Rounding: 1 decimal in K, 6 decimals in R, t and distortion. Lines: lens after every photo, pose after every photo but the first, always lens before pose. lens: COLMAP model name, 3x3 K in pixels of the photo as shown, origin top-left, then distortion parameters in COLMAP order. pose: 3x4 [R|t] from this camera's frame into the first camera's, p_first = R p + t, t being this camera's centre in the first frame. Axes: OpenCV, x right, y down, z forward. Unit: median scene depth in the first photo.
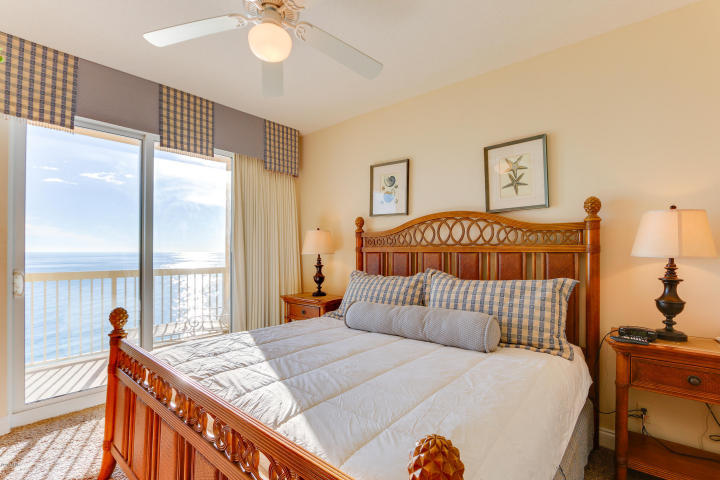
lens RADIAL K [[332.5, 0, 357.4], [0, 332.5, 249.3], [0, 0, 1]] dist [-0.000871, -0.000275]
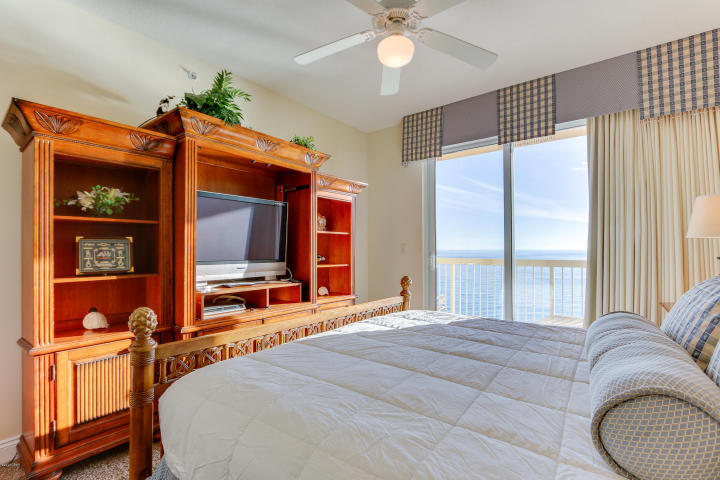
lens RADIAL K [[335.8, 0, 358.5], [0, 335.8, 246.8], [0, 0, 1]] dist [-0.002810, -0.000623]
pose [[0.070290, -0.002744, -0.997523, 0.496950], [0.011477, 0.999932, -0.001942, 0.029439], [0.997461, -0.011312, 0.070317, 0.440278]]
